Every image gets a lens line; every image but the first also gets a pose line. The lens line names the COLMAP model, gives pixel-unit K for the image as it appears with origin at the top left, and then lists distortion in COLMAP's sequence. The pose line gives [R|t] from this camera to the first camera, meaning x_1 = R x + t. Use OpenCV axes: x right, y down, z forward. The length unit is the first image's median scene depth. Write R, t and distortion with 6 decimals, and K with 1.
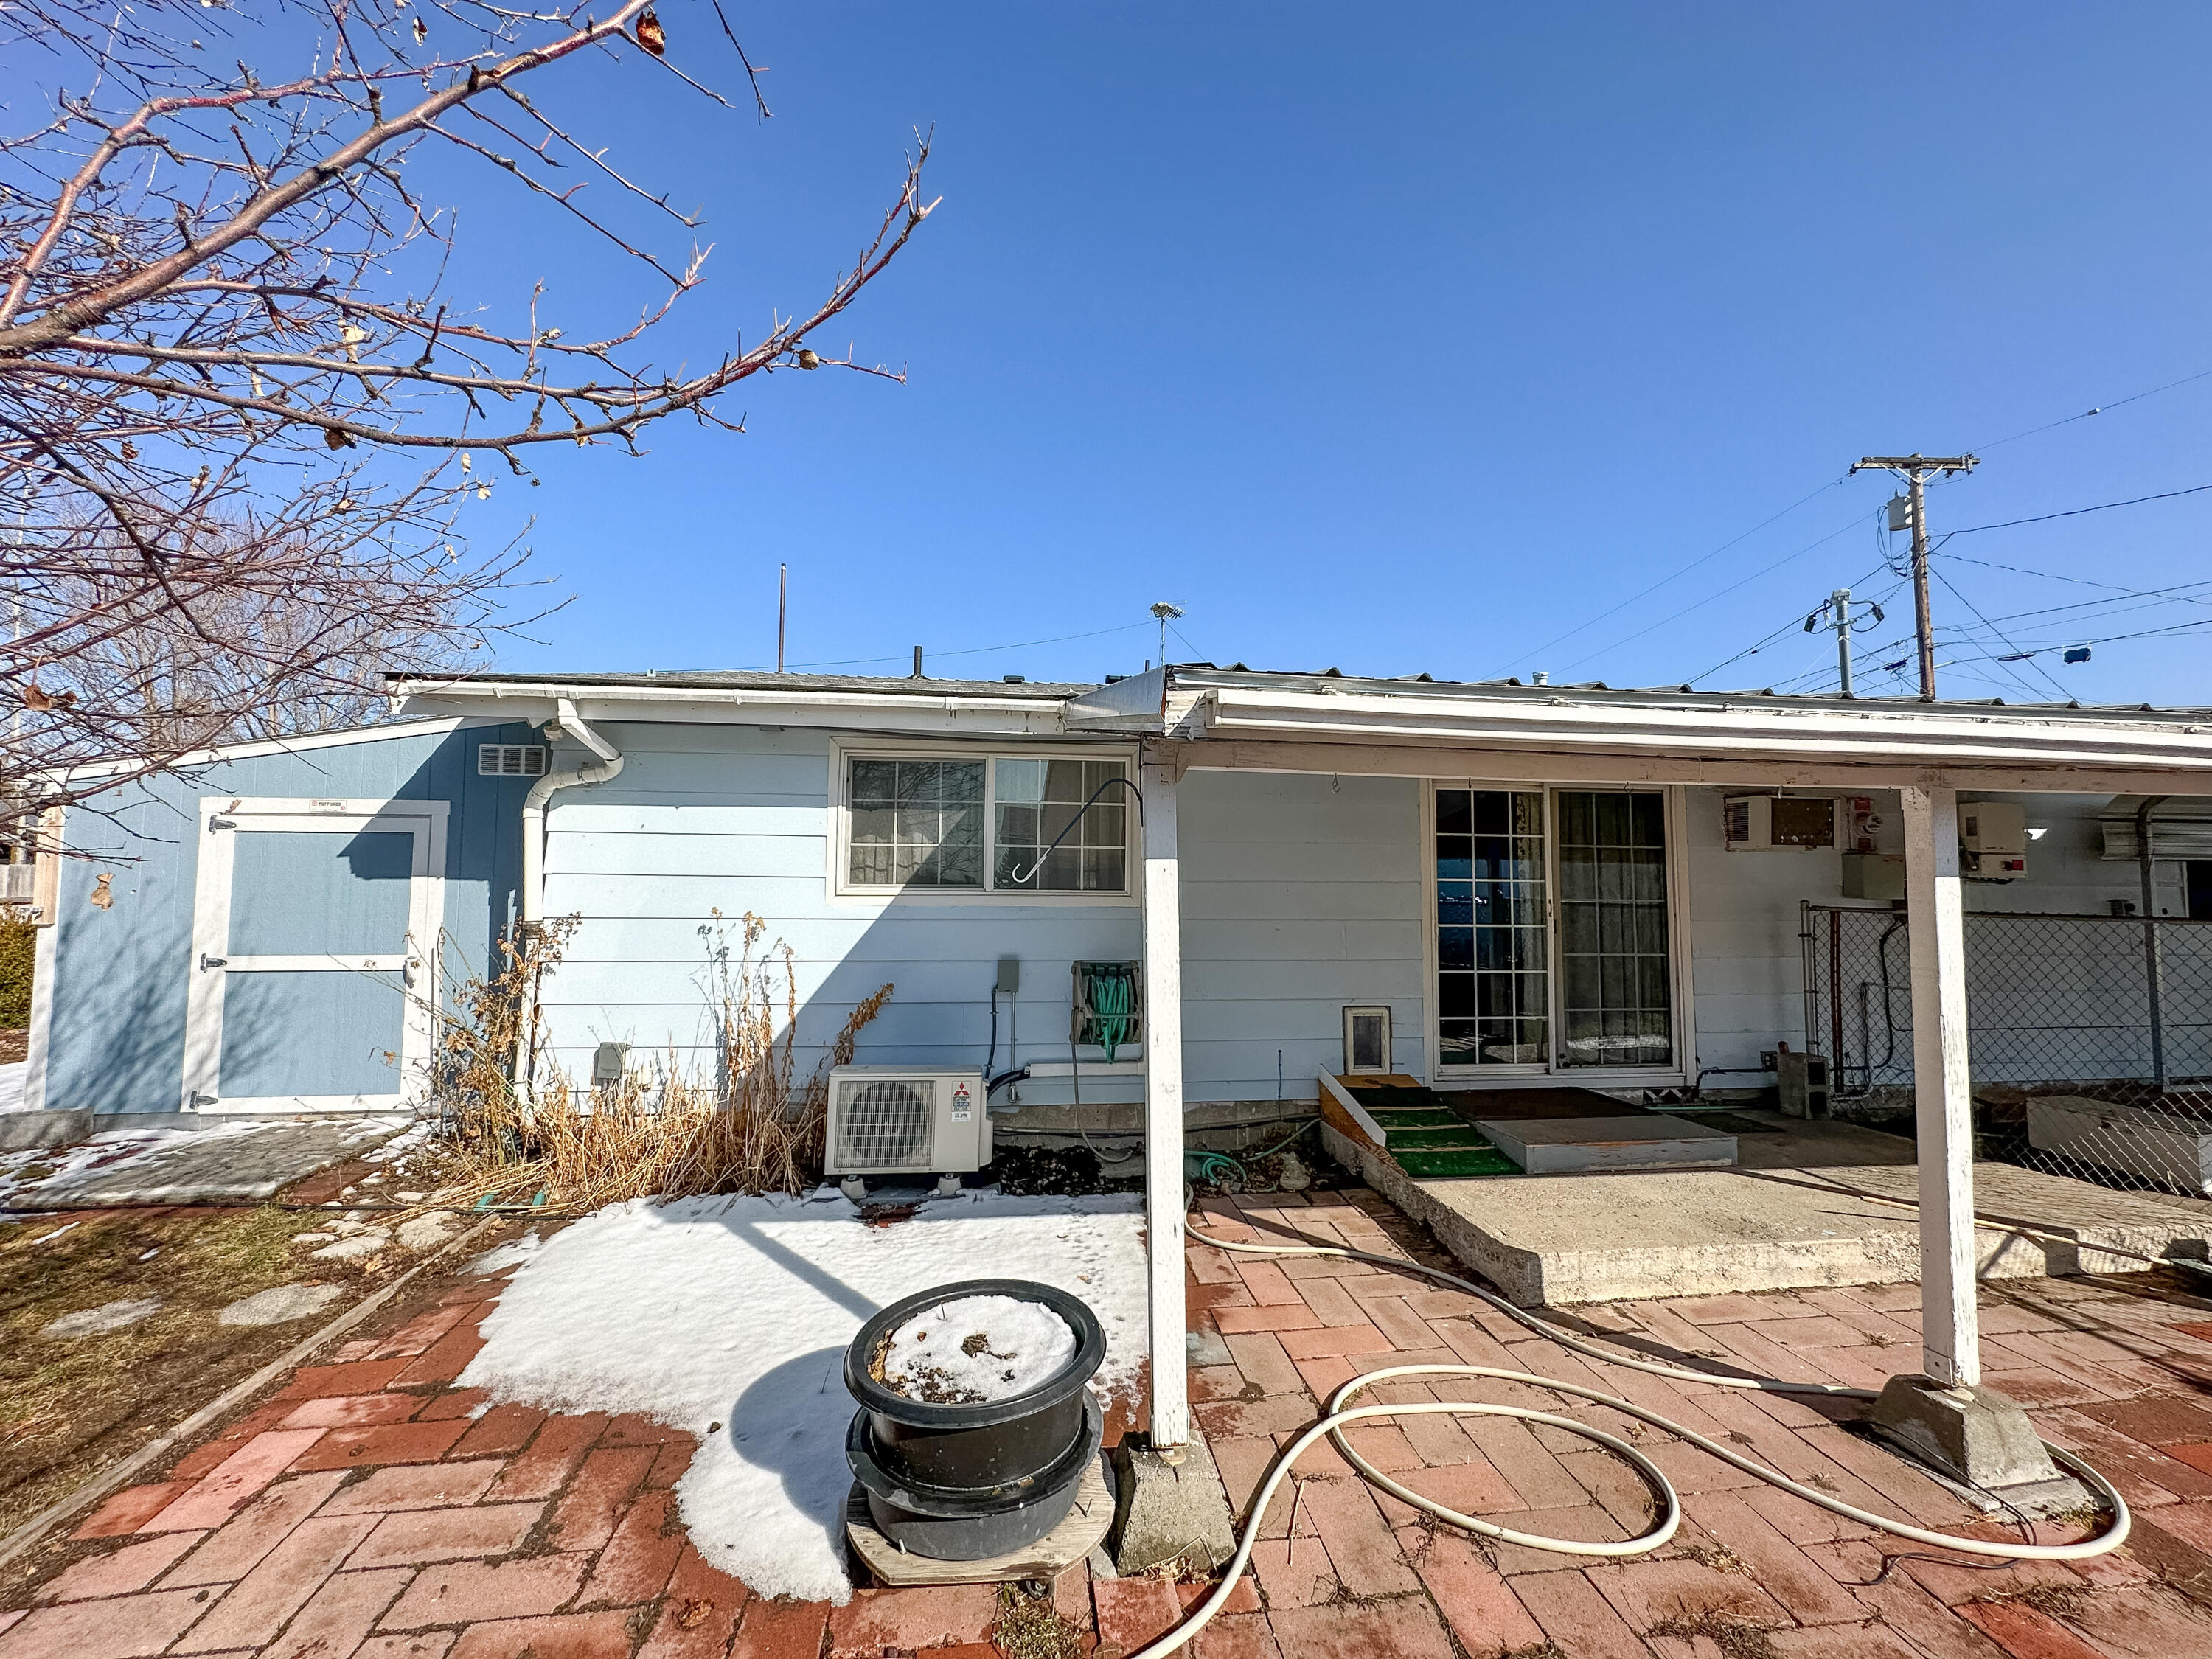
lens RADIAL K [[874.9, 0, 1106.0], [0, 874.9, 829.5], [0, 0, 1]] dist [0.002199, 0.000577]
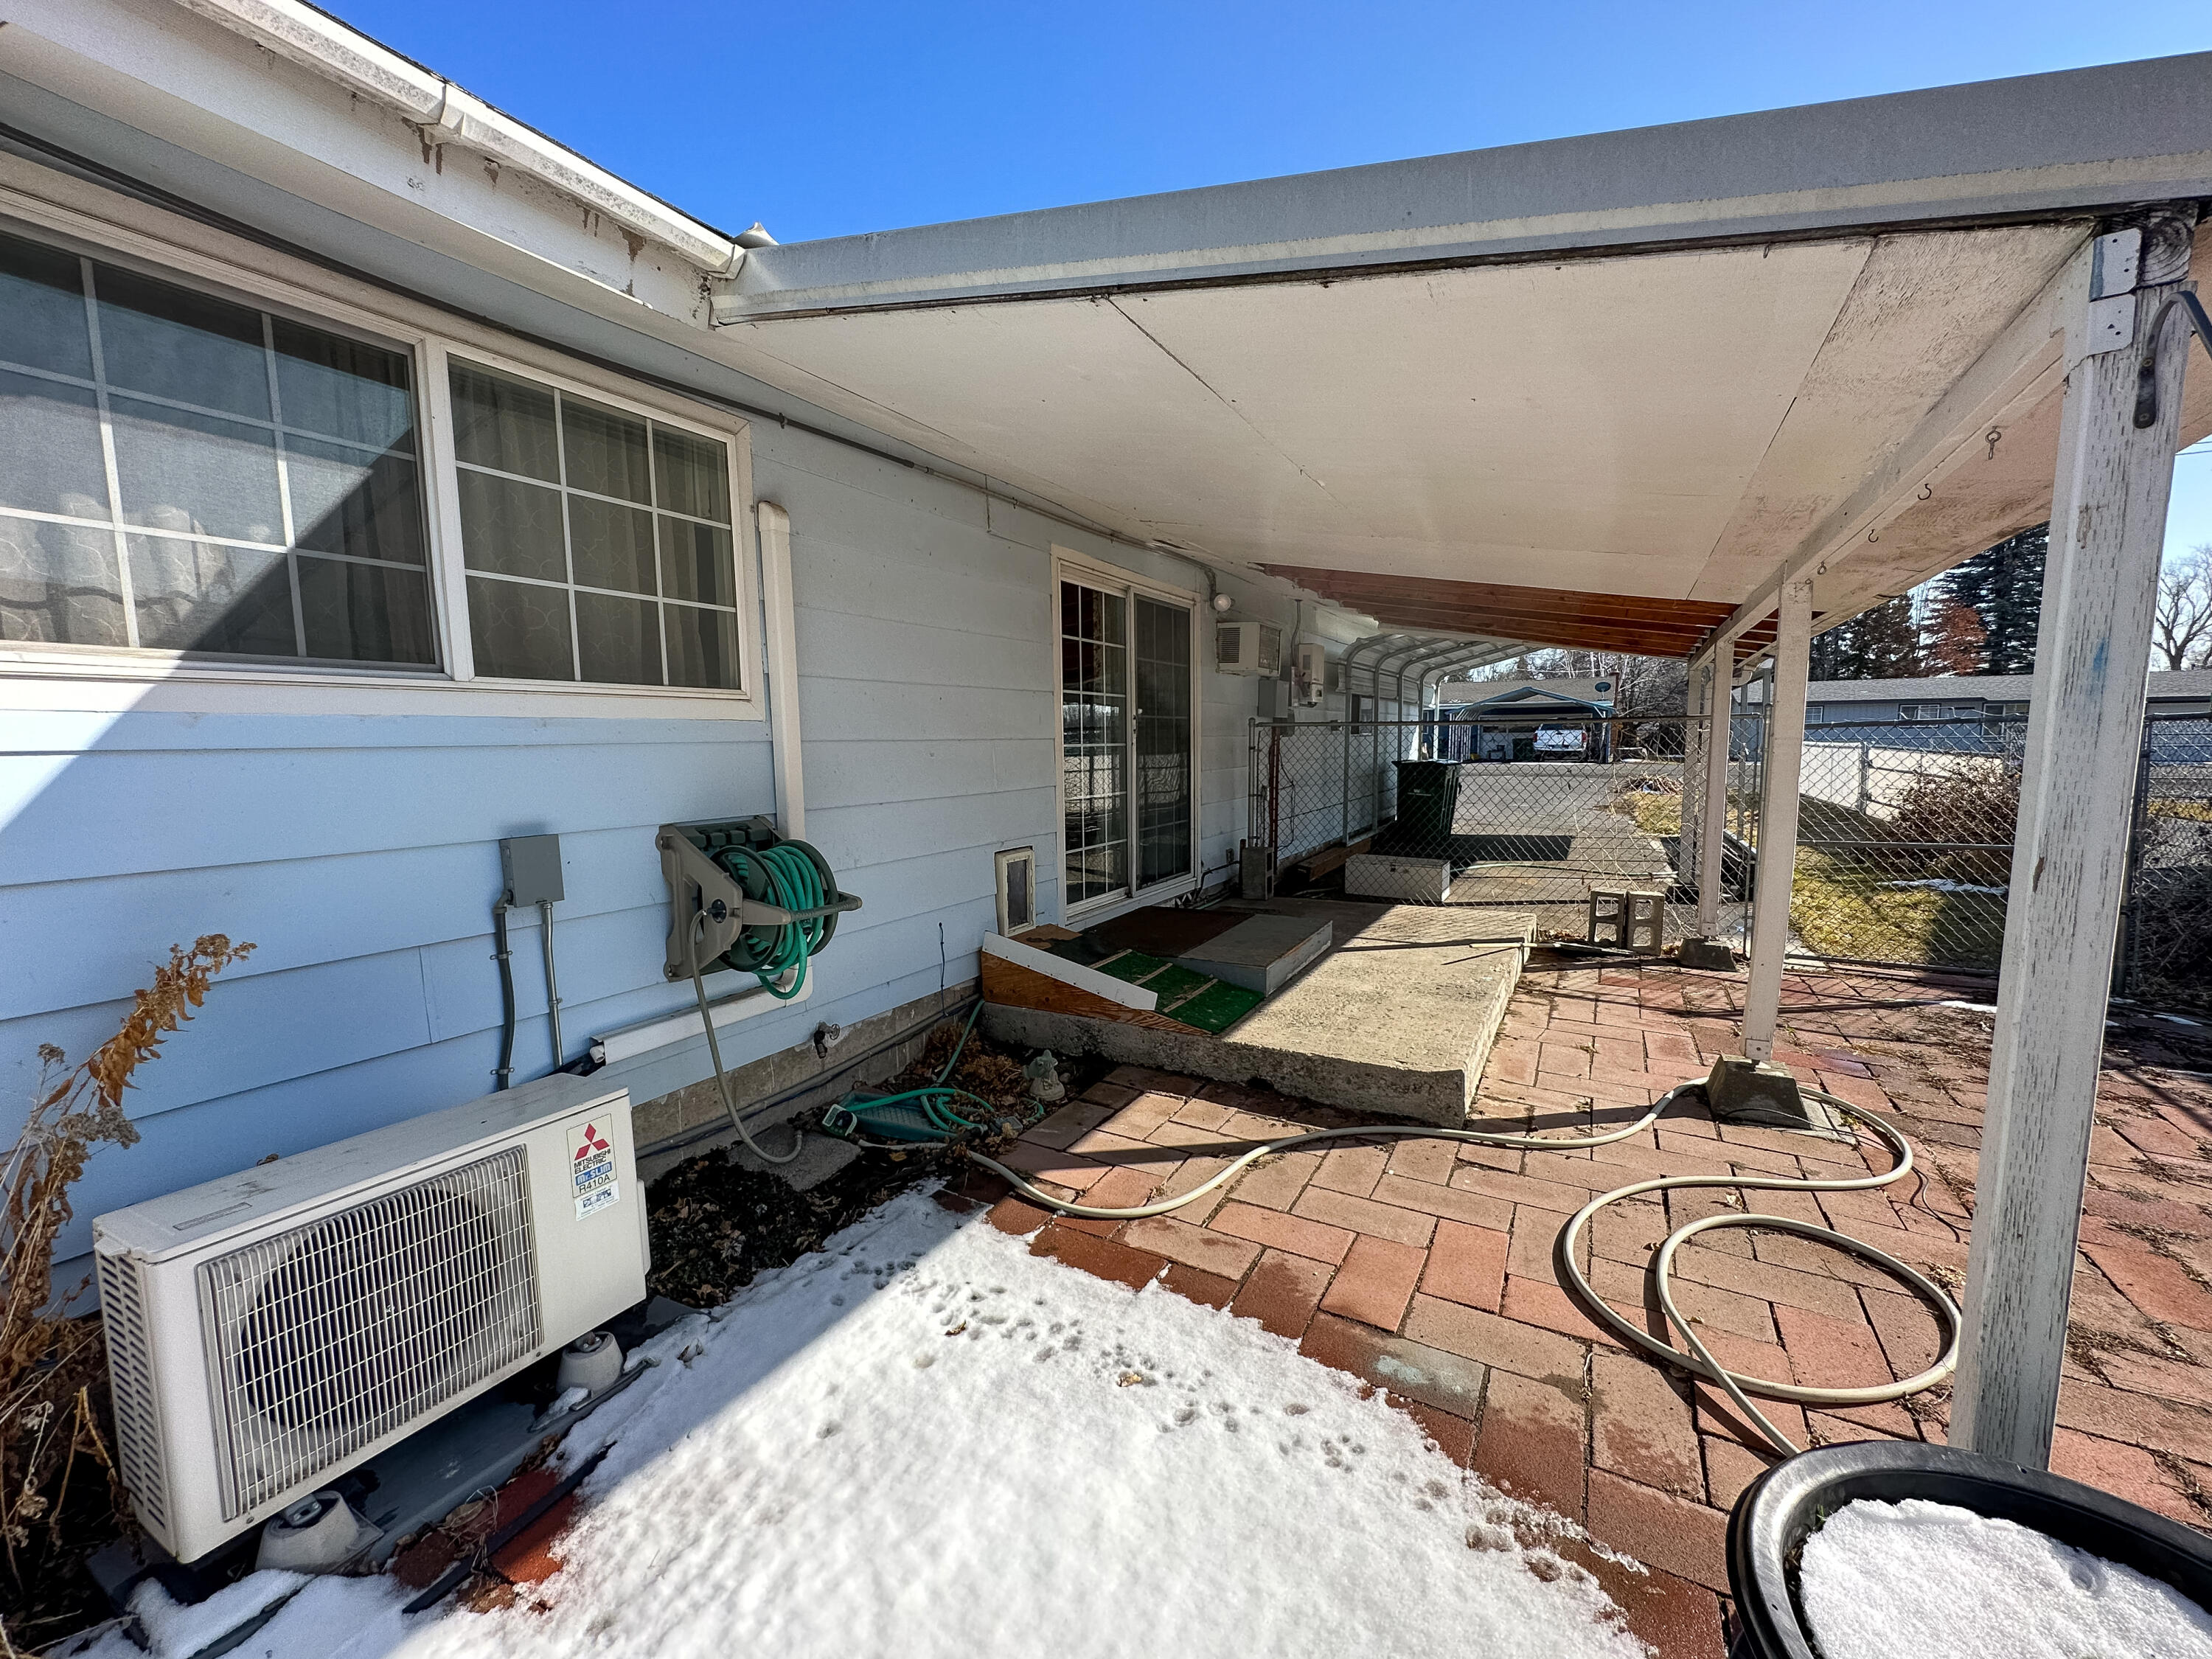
lens RADIAL K [[882.7, 0, 1106.0], [0, 882.7, 829.5], [0, 0, 1]] dist [-0.001056, 0.004831]
pose [[0.603754, -0.096789, 0.791273, -0.344656], [-0.038973, 0.987831, 0.150569, 0.076807], [-0.796217, -0.121745, 0.592635, 0.581071]]
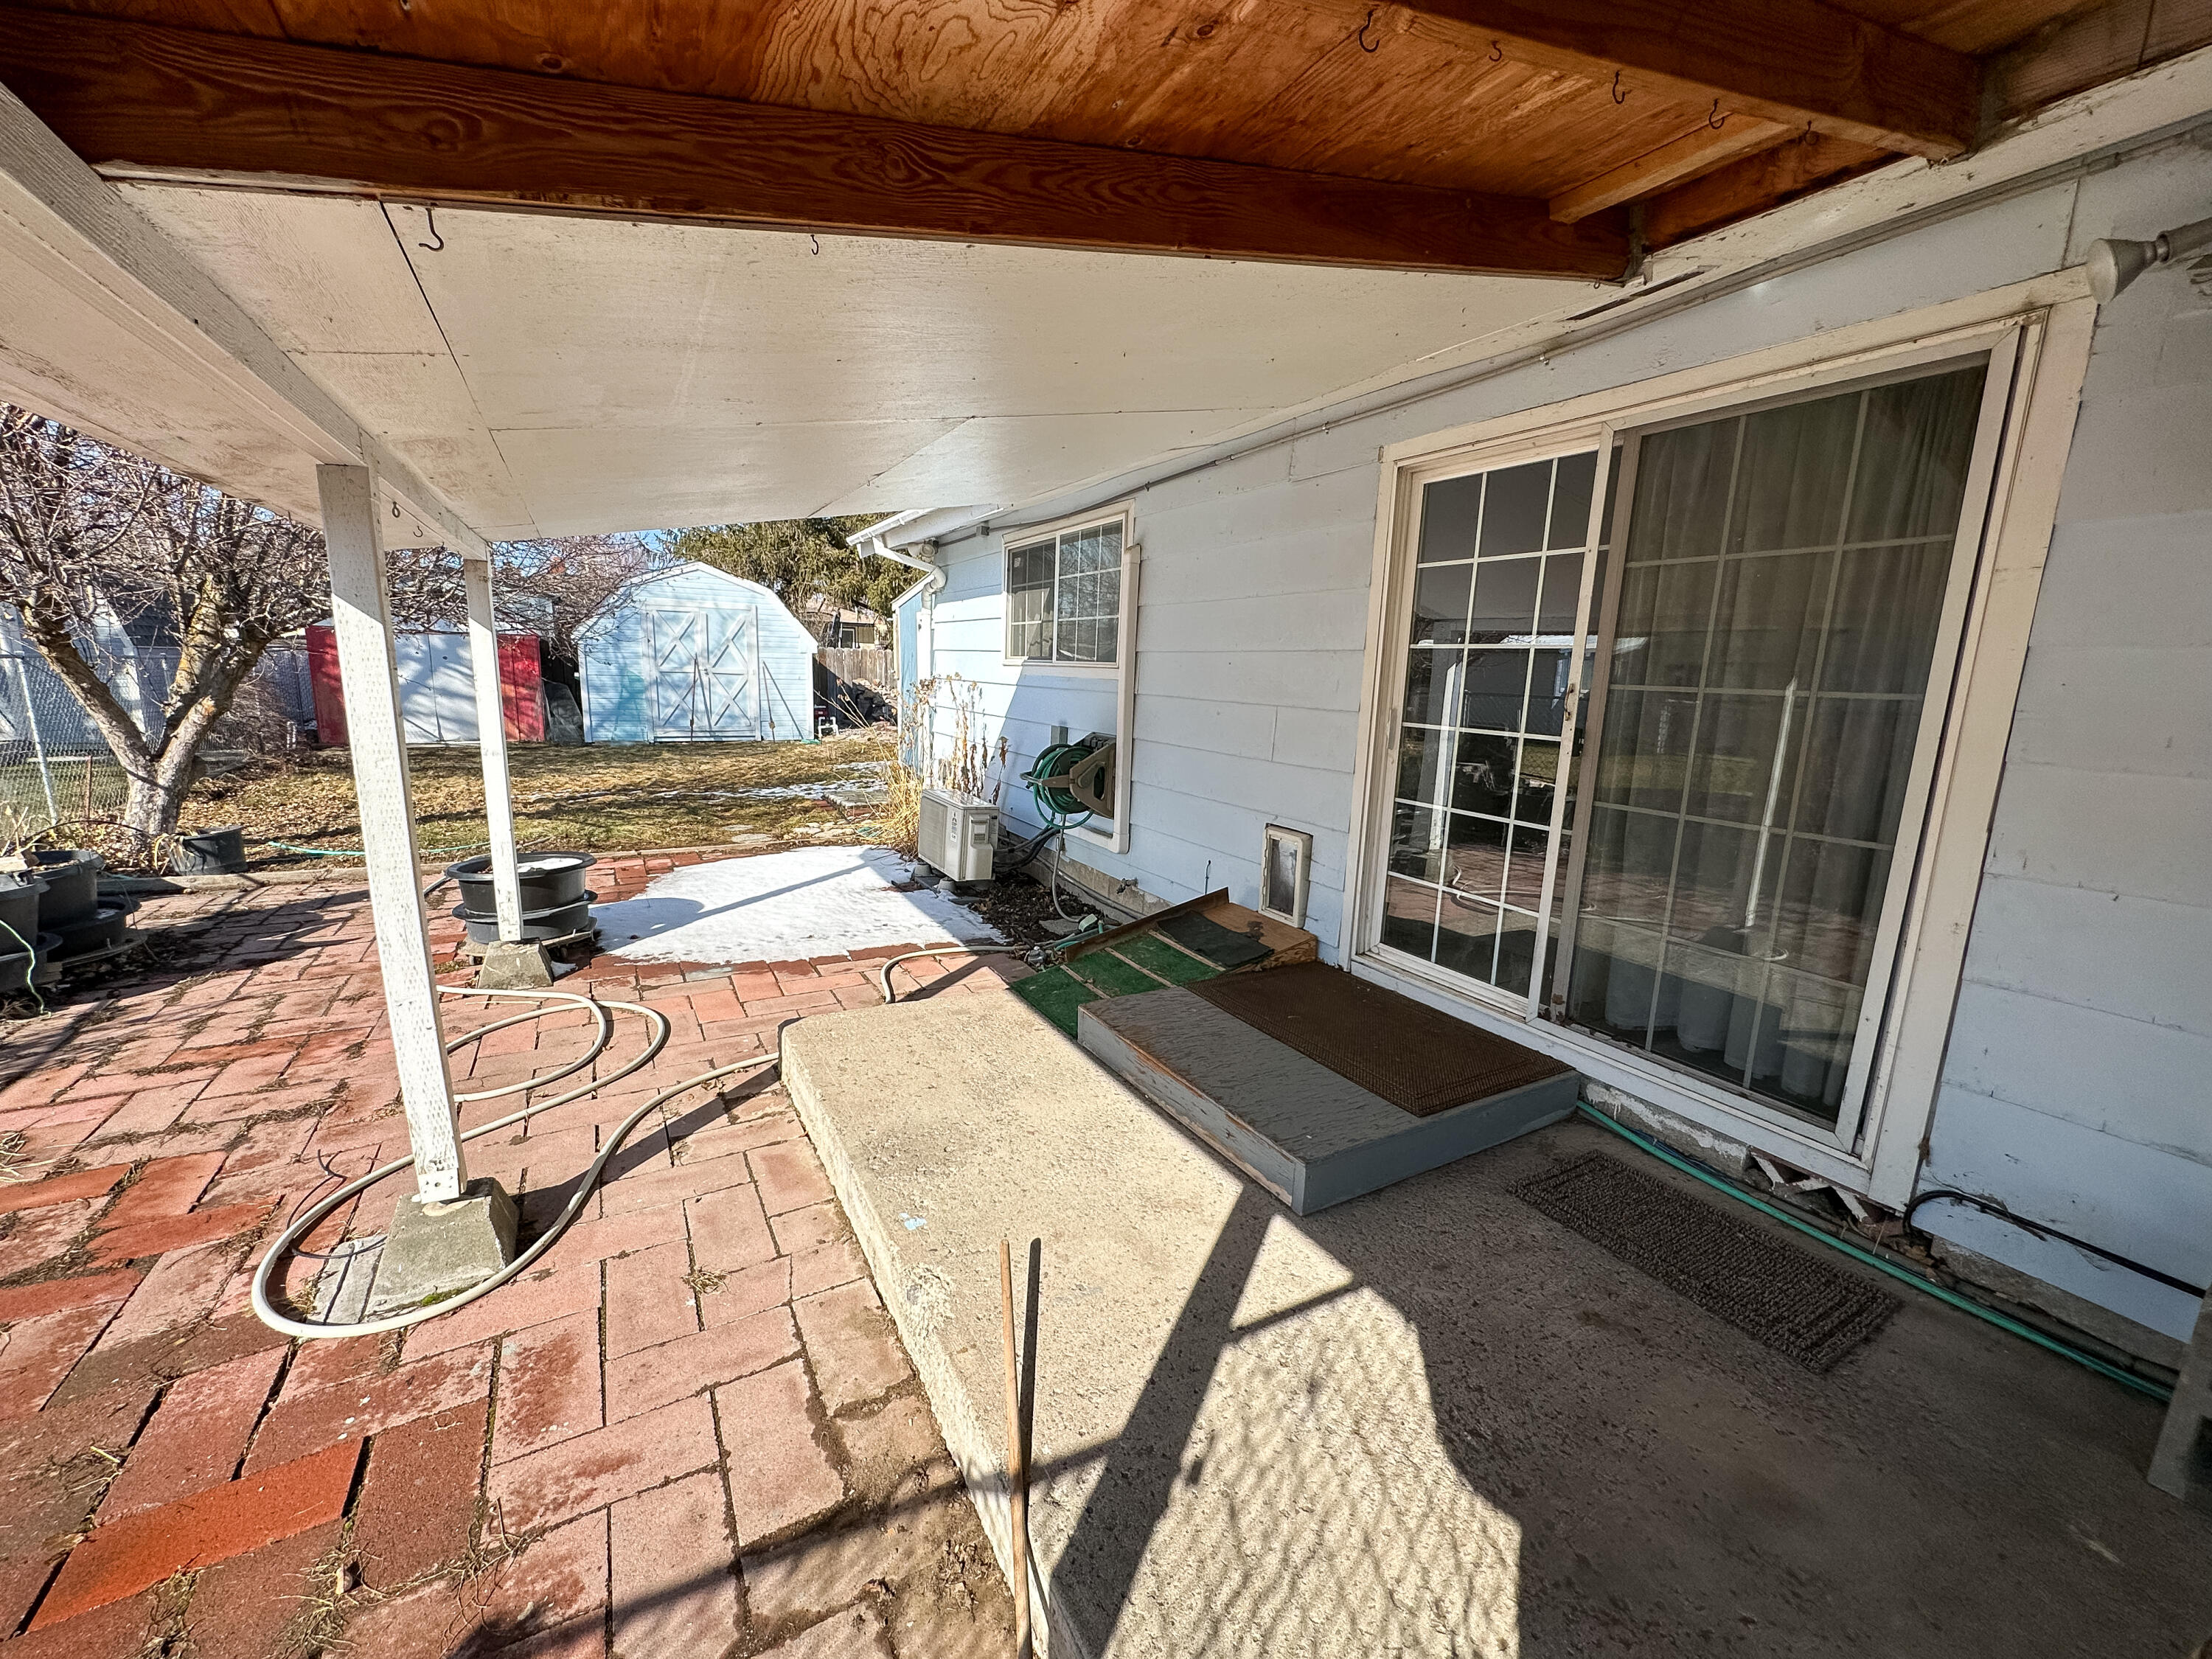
lens RADIAL K [[874.9, 0, 1106.0], [0, 874.9, 829.5], [0, 0, 1]] dist [0.002199, 0.000577]
pose [[0.383081, 0.172622, -0.907442, 1.097473], [0.035700, 0.978883, 0.201282, 0.067459], [0.923025, -0.109503, 0.368828, 0.747037]]
